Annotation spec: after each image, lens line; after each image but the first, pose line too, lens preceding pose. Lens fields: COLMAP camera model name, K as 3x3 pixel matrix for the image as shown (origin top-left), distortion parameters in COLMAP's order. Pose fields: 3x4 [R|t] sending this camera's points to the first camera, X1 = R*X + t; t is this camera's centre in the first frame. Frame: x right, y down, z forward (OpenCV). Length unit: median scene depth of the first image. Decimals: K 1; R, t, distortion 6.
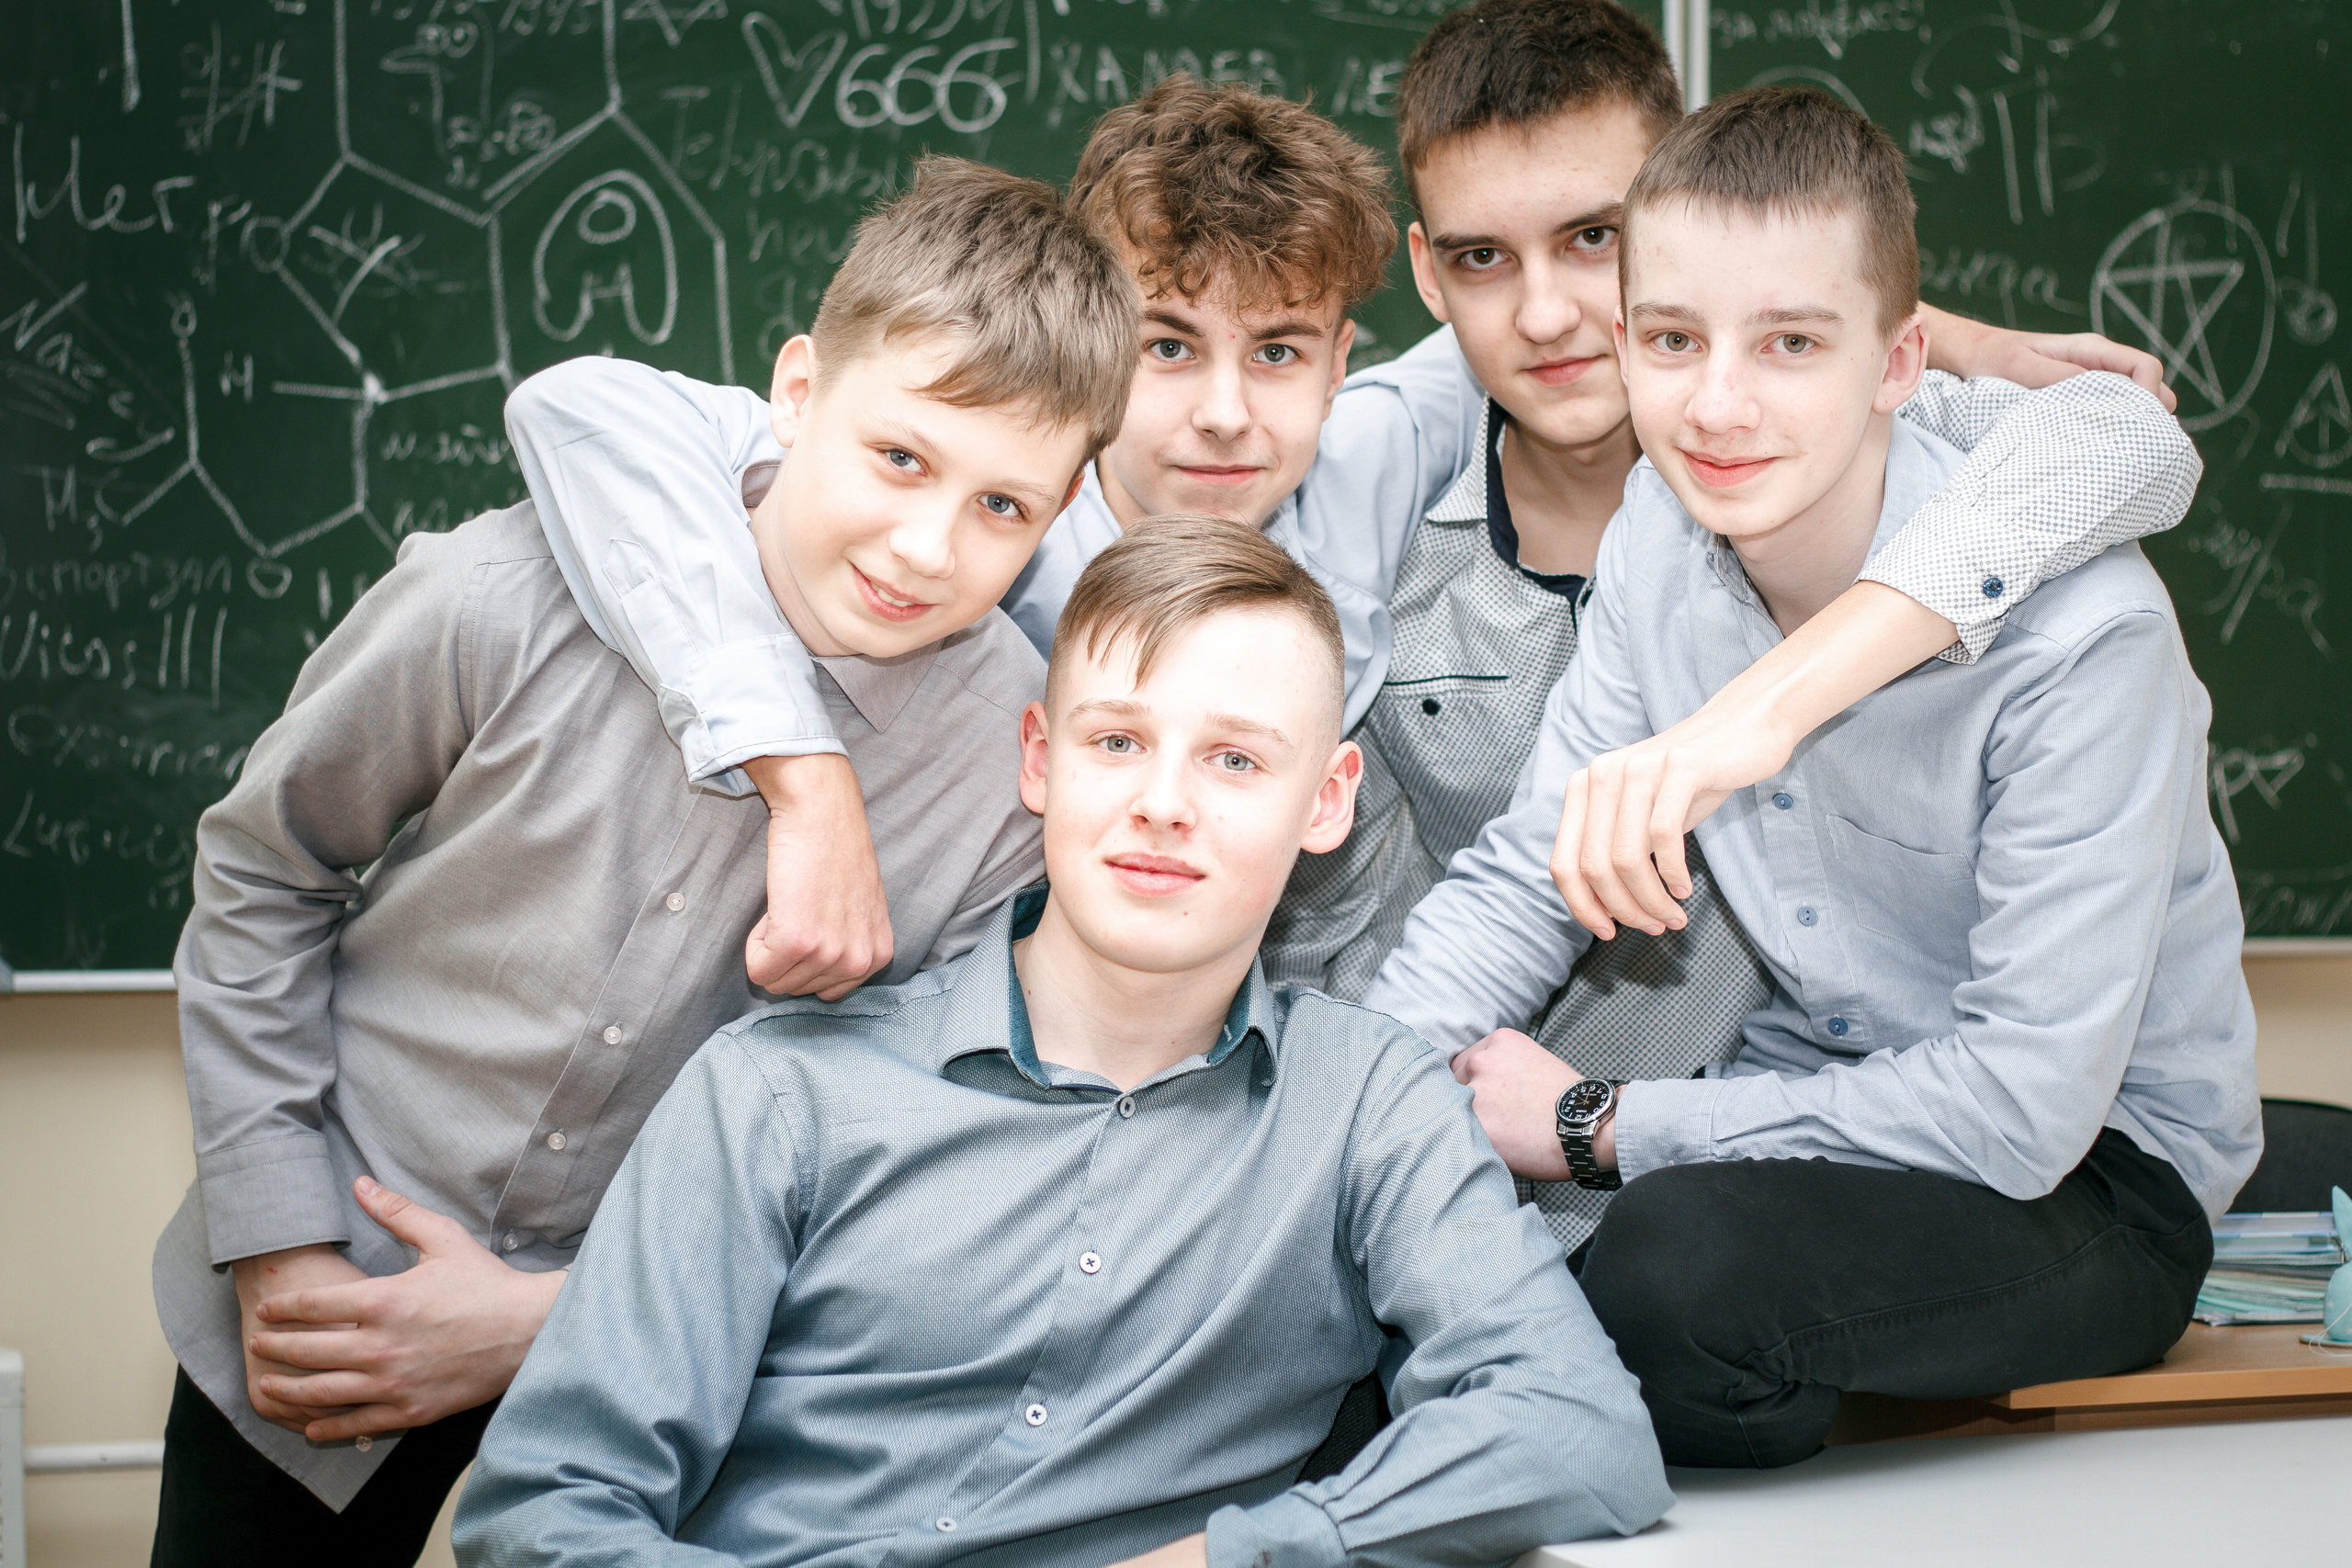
lens RADIAL K [[5390.5, 0, 1132.5], [0, 5390.5, 775.6], [0, 0, 1]] dist [-0.100333, 0.000000]
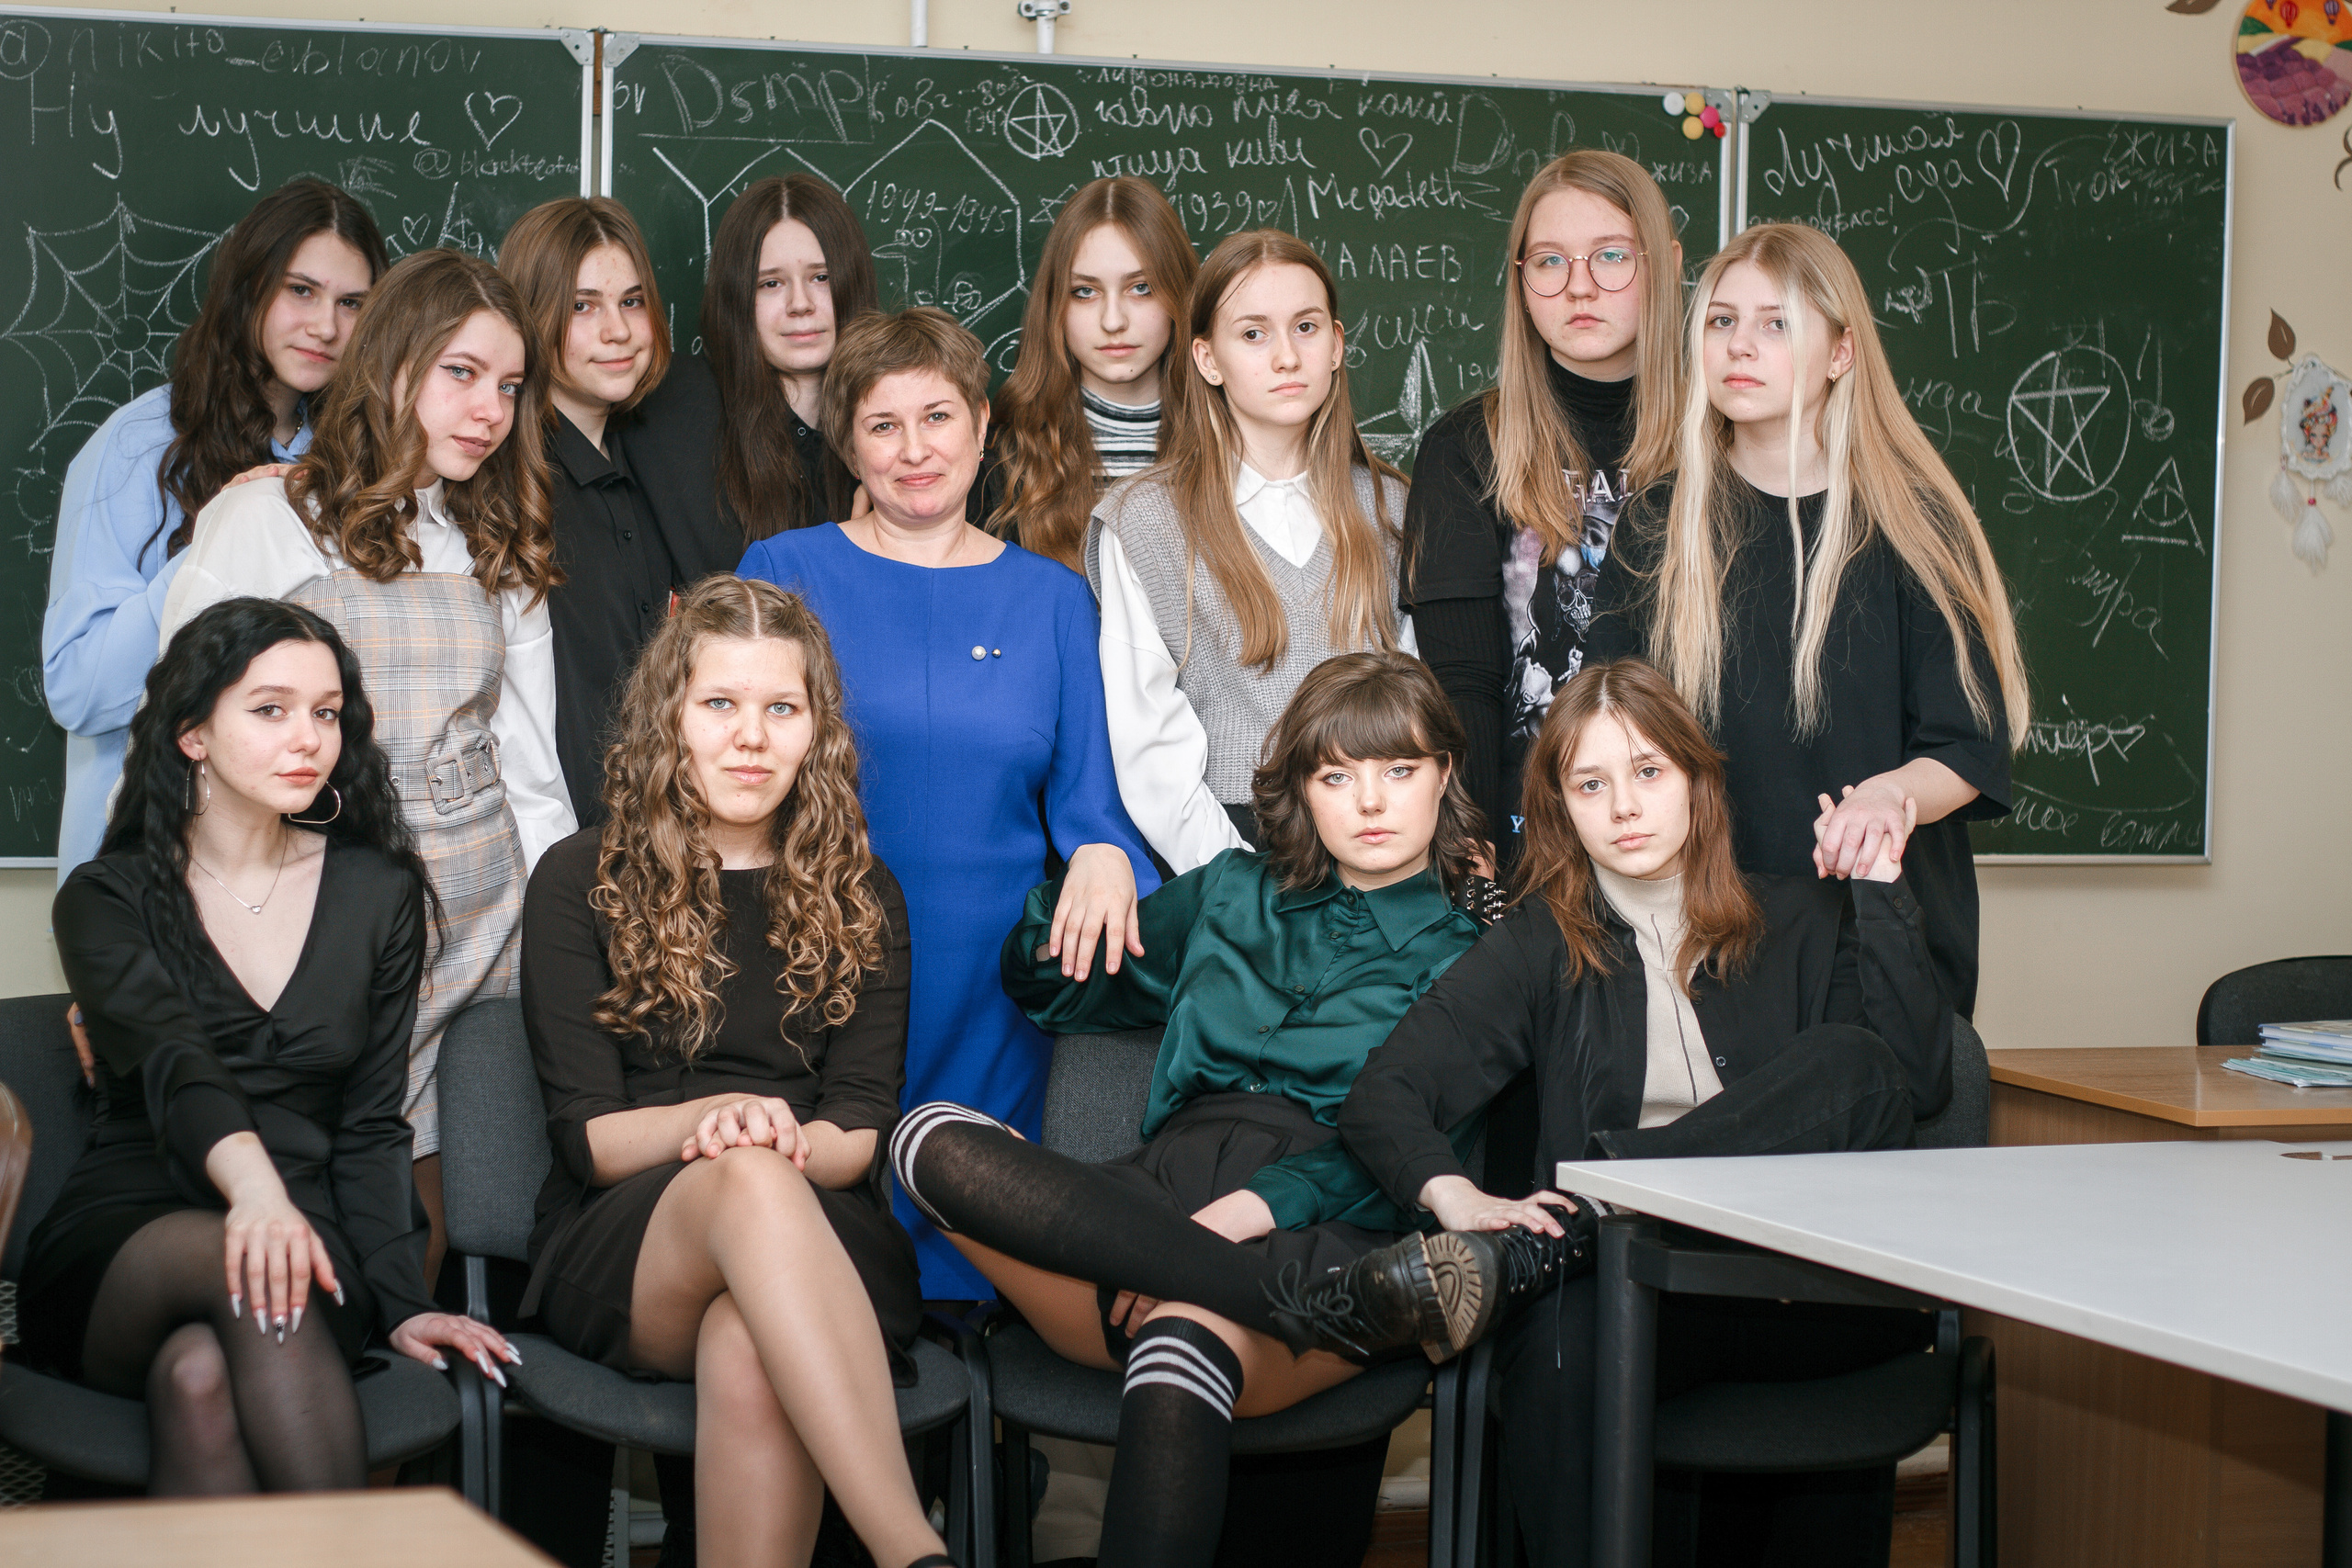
lens RADIAL K [[5390.5, 0, 1168.7], [0, 5390.5, 785.8], [0, 0, 1]] dist [-0.100333, 0.000000]
pose [[0.999735, 0.015660, 0.016879, -0.078327], [-0.016081, 0.999555, 0.025143, -0.022717], [-0.016478, -0.025408, 0.999541, -0.500688]]
